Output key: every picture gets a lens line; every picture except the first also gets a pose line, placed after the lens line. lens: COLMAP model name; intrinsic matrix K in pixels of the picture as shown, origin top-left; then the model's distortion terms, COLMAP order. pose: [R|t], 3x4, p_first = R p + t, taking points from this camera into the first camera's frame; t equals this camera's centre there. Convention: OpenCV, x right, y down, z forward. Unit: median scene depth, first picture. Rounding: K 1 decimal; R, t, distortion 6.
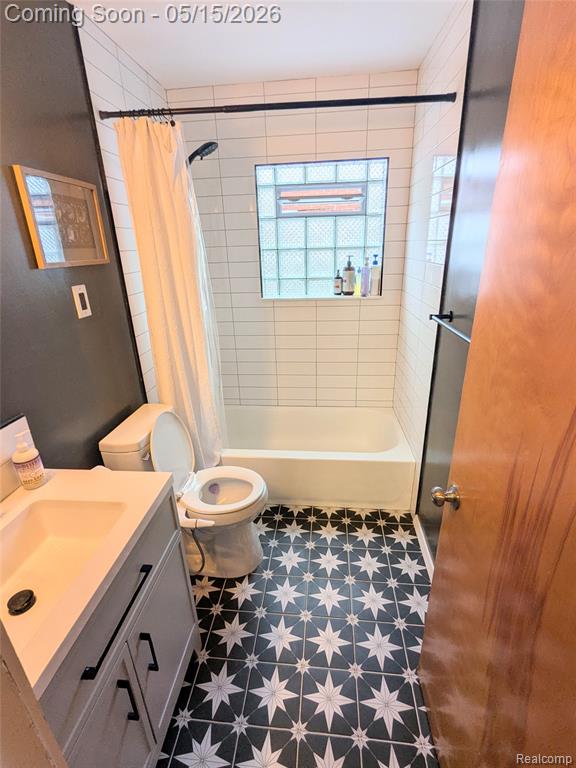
lens RADIAL K [[362.2, 0, 287.5], [0, 362.2, 383.6], [0, 0, 1]] dist [-0.004705, 0.002460]
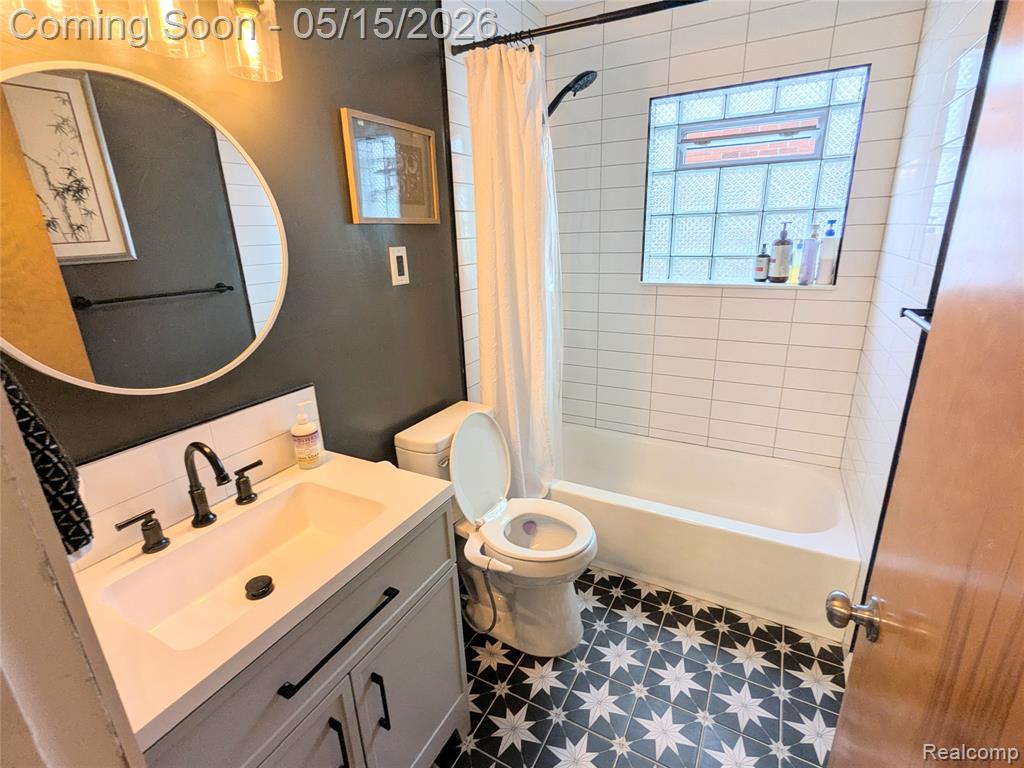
lens RADIAL K [[482.9, 0, 513.3], [0, 482.9, 384.6], [0, 0, 1]] dist [-0.004705, 0.002460]
pose [[0.920703, 0.119792, -0.371423, 0.102361], [-0.137805, 0.990210, -0.022232, 0.029041], [0.365124, 0.071653, 0.928197, 0.051804]]
